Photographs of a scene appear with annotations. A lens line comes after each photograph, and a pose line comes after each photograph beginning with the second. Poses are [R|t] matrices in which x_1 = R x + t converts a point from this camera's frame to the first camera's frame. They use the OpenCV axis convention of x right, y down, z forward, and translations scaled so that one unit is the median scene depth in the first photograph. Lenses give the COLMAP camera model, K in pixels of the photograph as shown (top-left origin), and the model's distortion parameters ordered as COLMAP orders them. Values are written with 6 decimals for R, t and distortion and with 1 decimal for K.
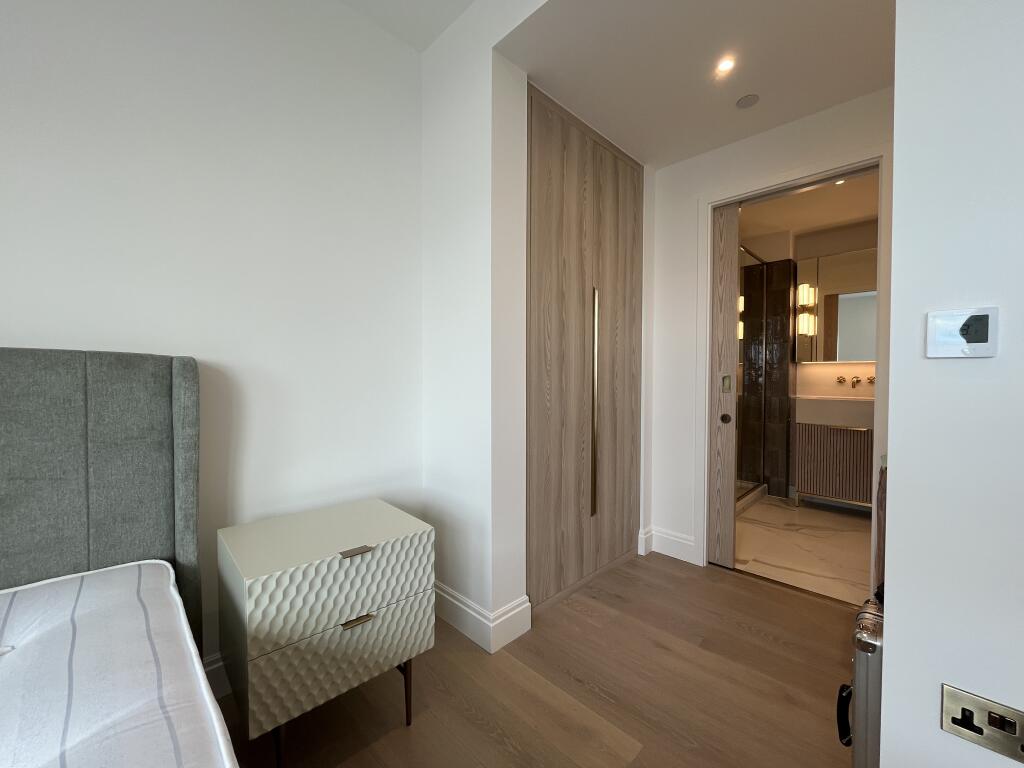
lens RADIAL K [[413.3, 0, 515.3], [0, 413.3, 383.8], [0, 0, 1]] dist [-0.002590, -0.000243]
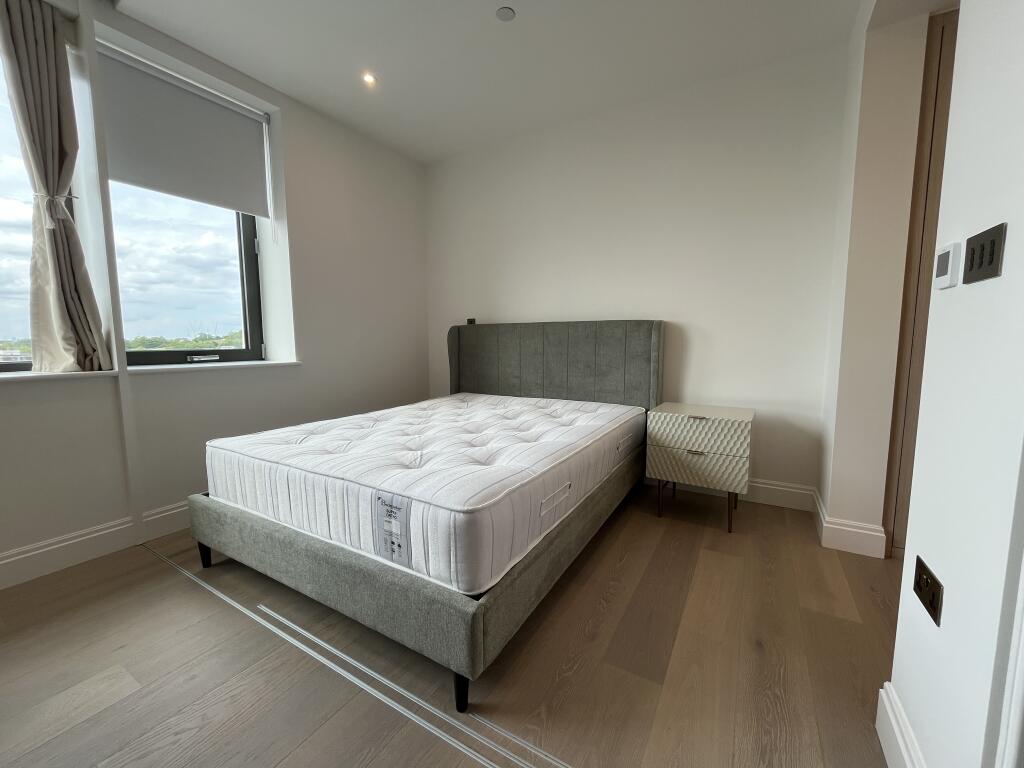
lens RADIAL K [[413.3, 0, 510.3], [0, 413.3, 383.6], [0, 0, 1]] dist [-0.002590, -0.000243]
pose [[0.240585, 0.097234, -0.965746, 1.225660], [-0.006903, 0.995116, 0.098472, 0.062173], [0.970604, -0.017024, 0.240081, -0.305335]]
